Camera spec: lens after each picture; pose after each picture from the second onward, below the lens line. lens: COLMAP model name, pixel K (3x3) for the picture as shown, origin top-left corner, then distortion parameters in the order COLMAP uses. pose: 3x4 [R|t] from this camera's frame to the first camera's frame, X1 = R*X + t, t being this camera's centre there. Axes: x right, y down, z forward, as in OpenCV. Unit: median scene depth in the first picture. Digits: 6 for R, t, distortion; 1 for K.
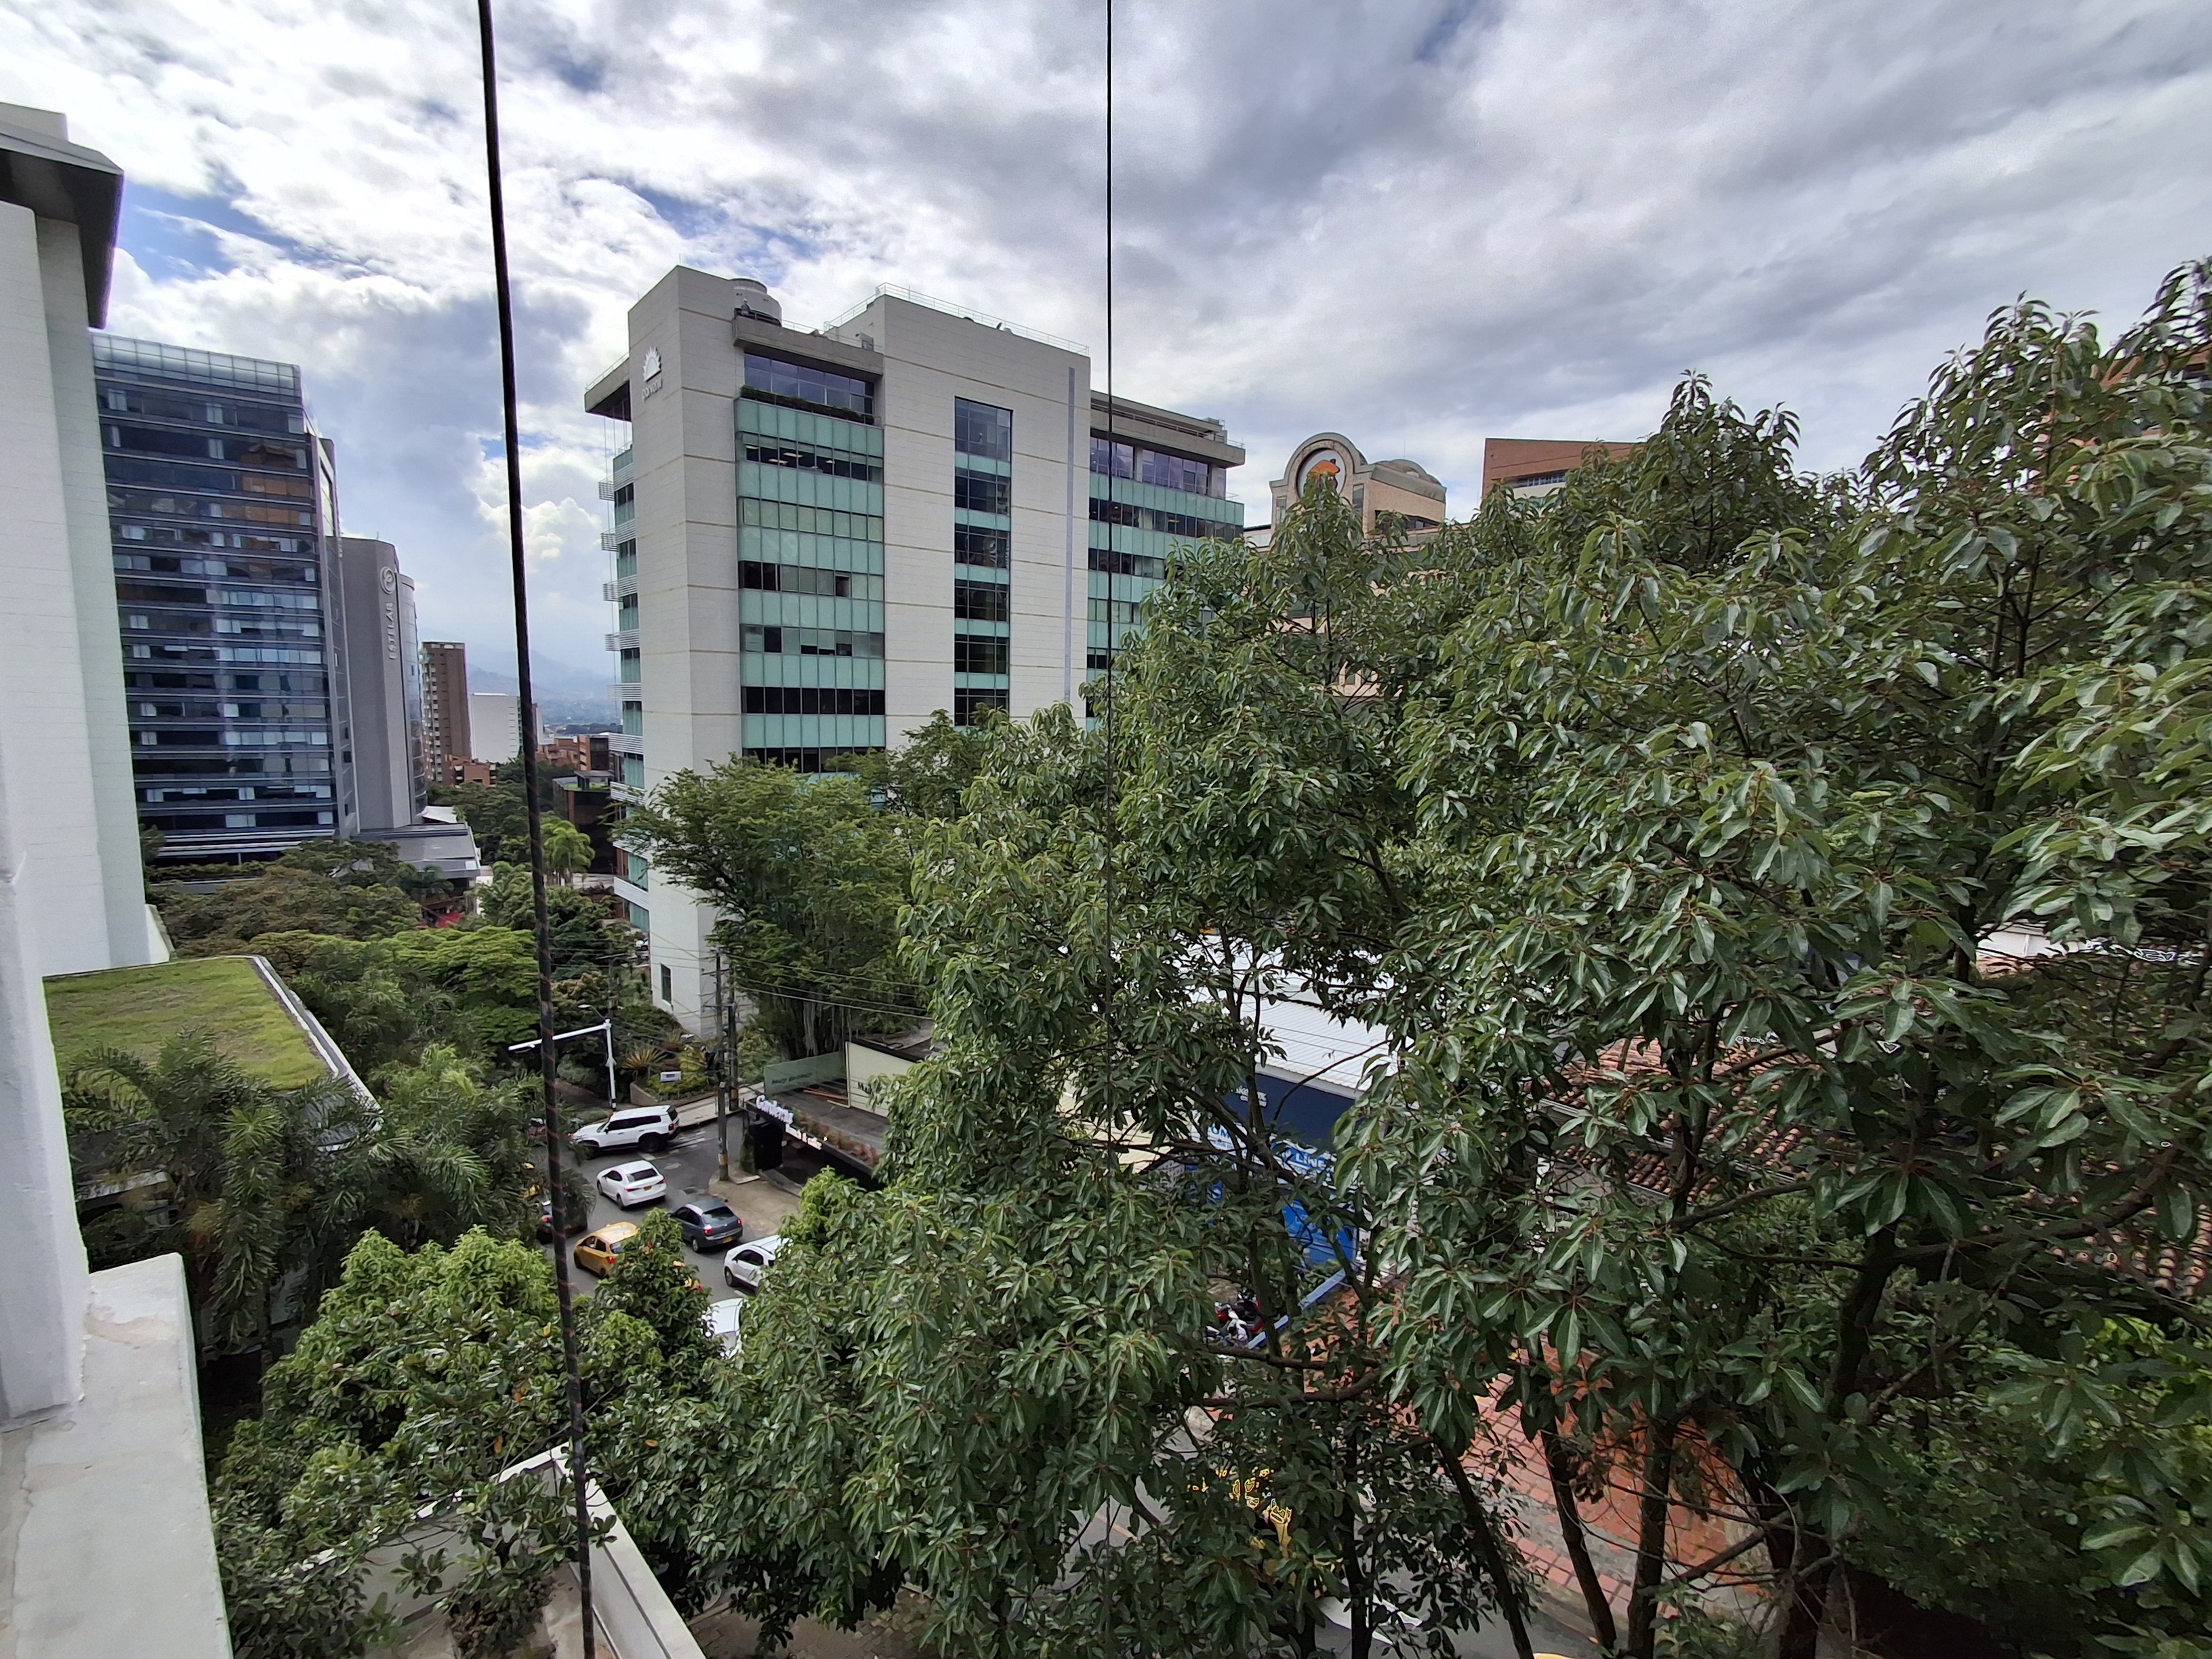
lens RADIAL K [[1017.3, 0, 1106.0], [0, 1017.3, 829.5], [0, 0, 1]] dist [-0.010531, 0.013459]
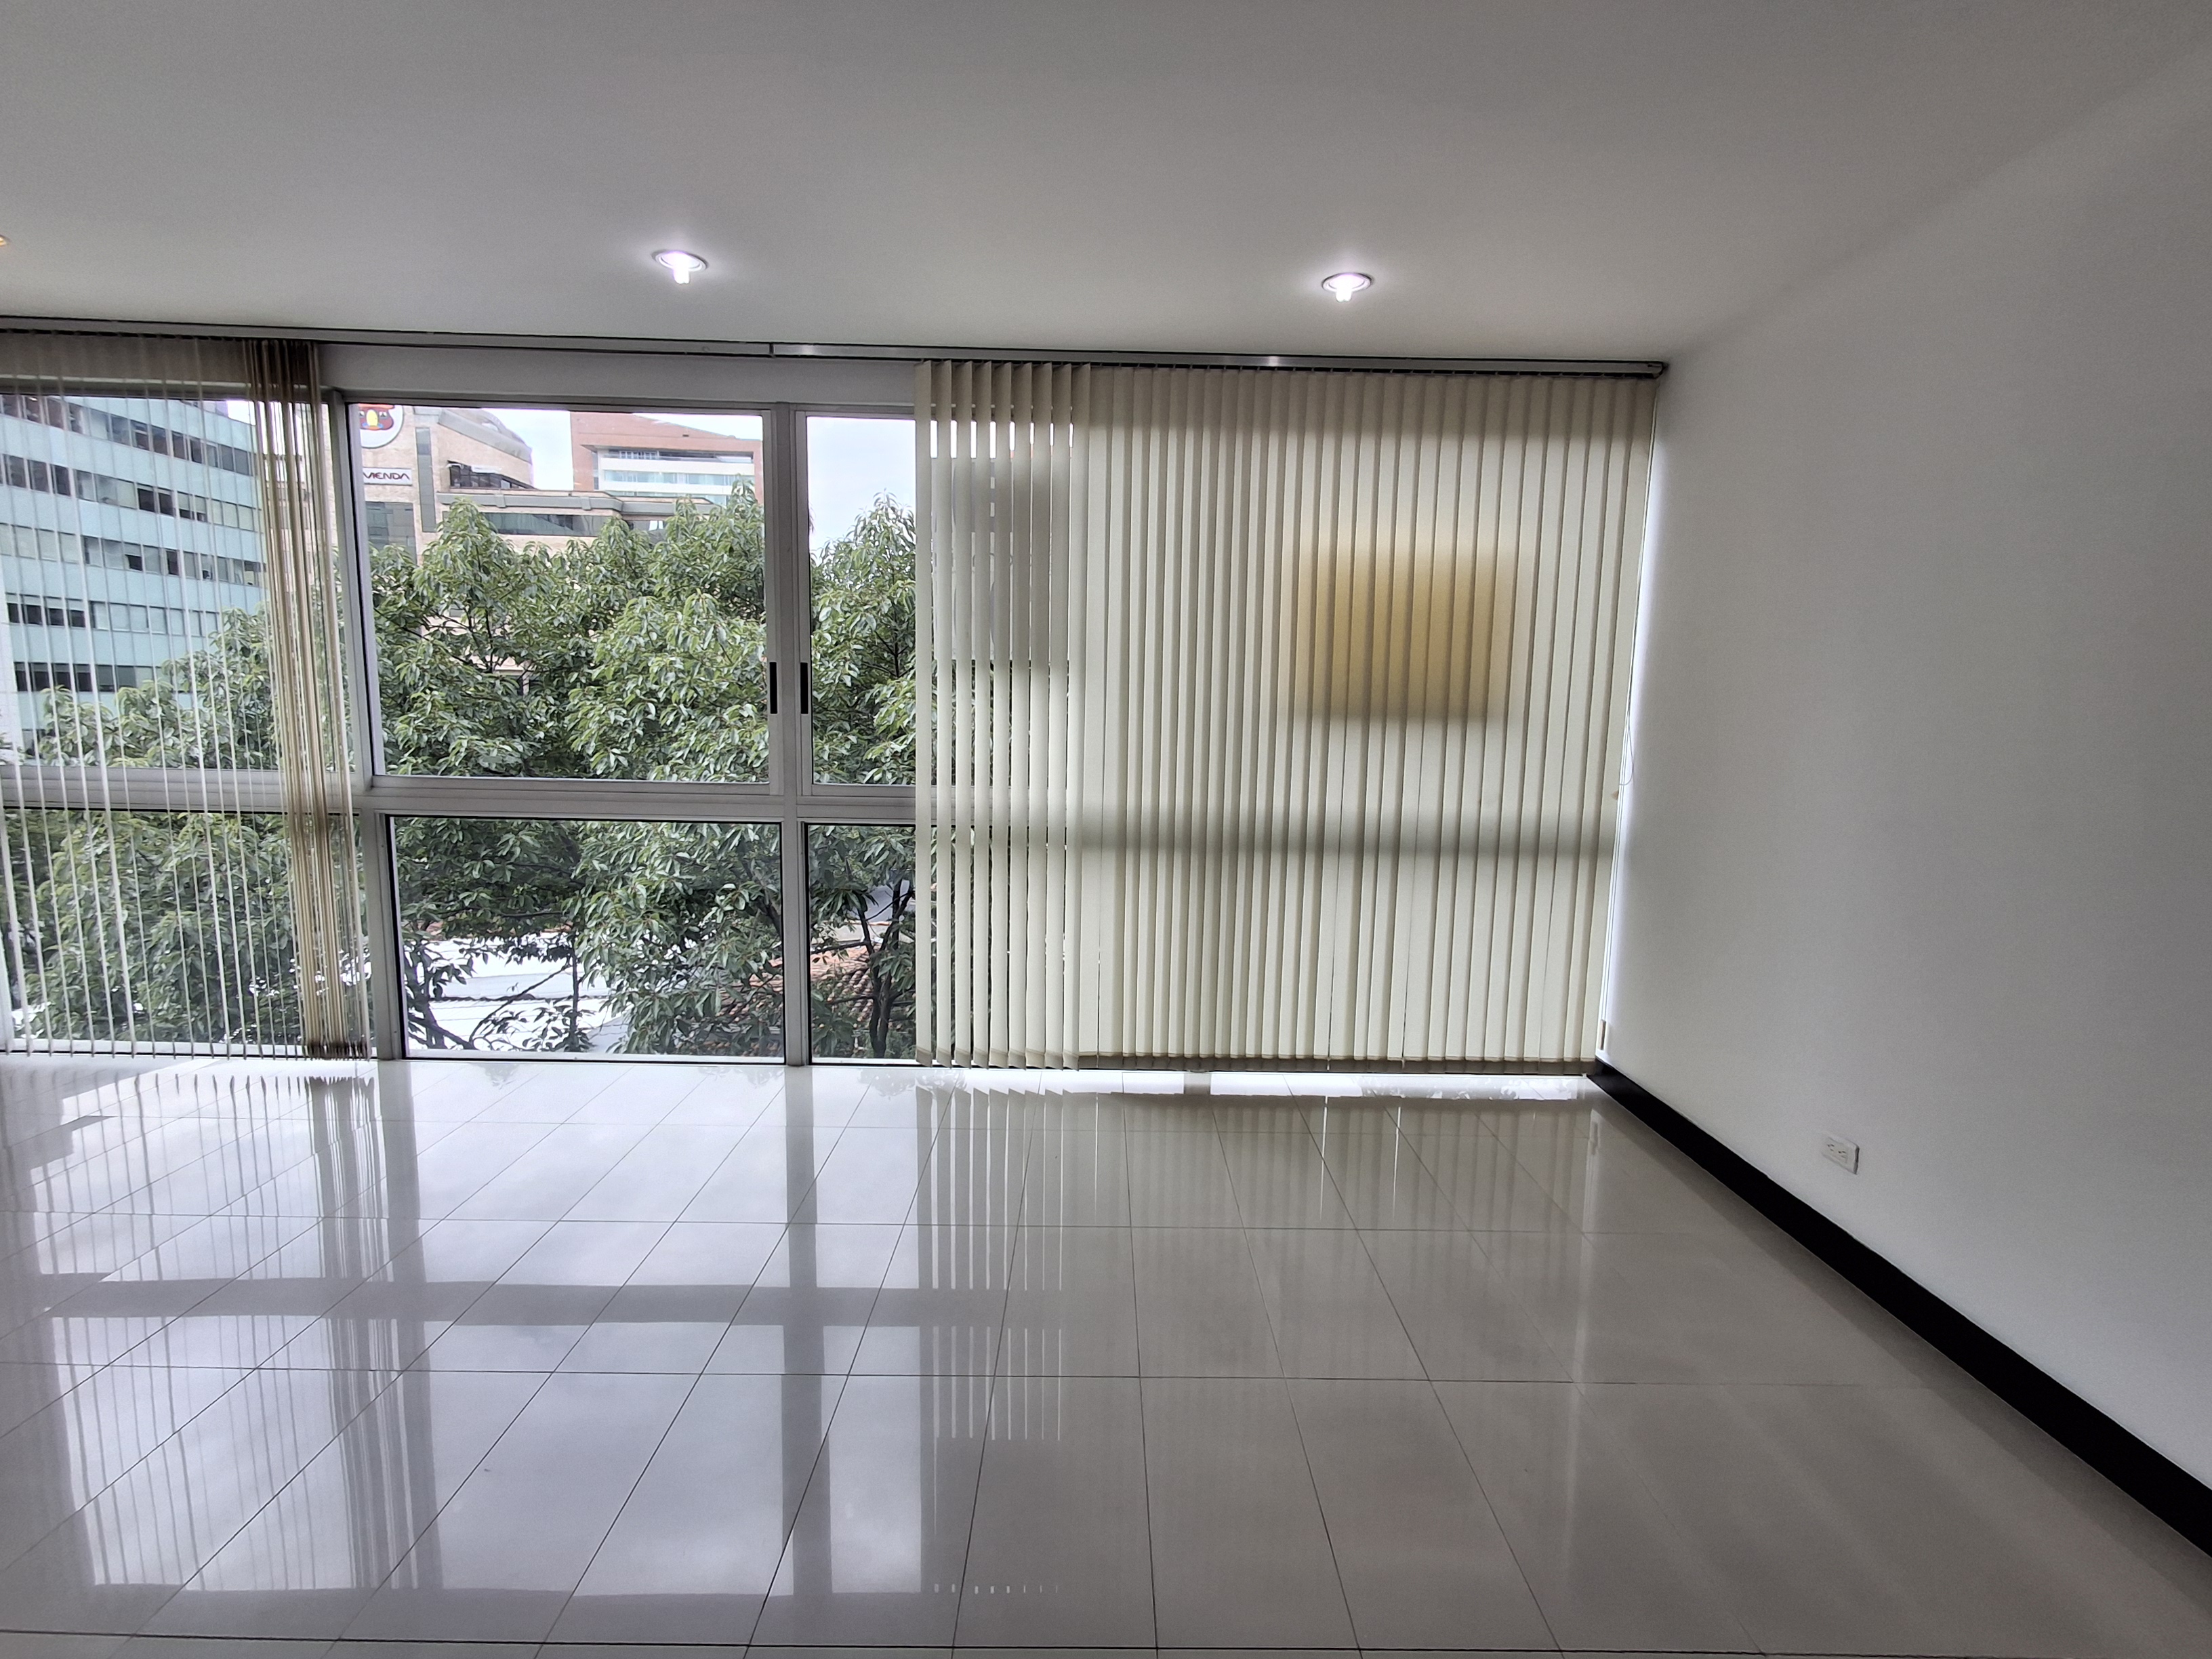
lens RADIAL K [[1017.3, 0, 1106.0], [0, 1017.3, 829.5], [0, 0, 1]] dist [-0.010531, 0.013459]
pose [[0.685934, -0.094765, 0.721466, -0.245431], [0.077905, 0.995349, 0.056672, 0.049498], [-0.723481, 0.017332, 0.690127, -0.537466]]
